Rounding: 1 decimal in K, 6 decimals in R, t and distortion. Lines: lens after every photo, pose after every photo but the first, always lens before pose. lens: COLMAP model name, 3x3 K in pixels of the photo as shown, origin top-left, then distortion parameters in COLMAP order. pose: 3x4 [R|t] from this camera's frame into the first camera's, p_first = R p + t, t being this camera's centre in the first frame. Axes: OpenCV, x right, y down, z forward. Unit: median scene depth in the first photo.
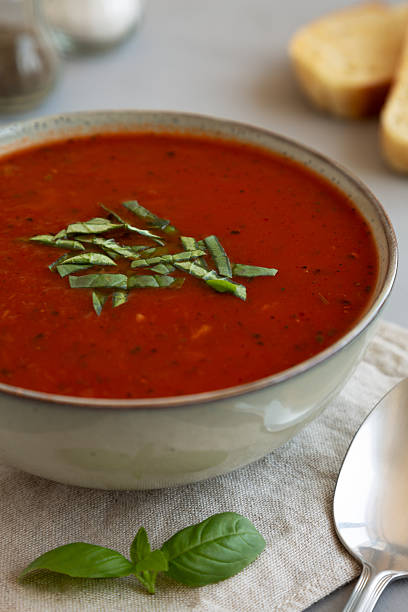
lens RADIAL K [[1761.6, 0, 204.0], [0, 1761.6, 306.0], [0, 0, 1]] dist [0.517782, -0.939617]
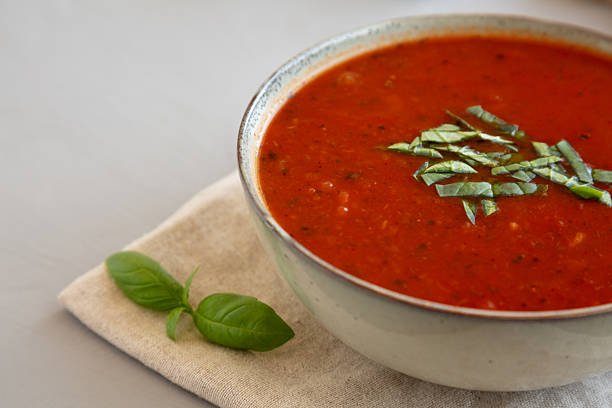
lens RADIAL K [[1761.6, 0, 306.1], [0, 1761.6, 223.5], [0, 0, 1]] dist [0.517782, -0.939617]
pose [[0.999248, -0.015789, 0.035428, -0.187323], [0.014043, 0.998701, 0.048985, -0.045776], [-0.036155, -0.048450, 0.998171, -0.034661]]
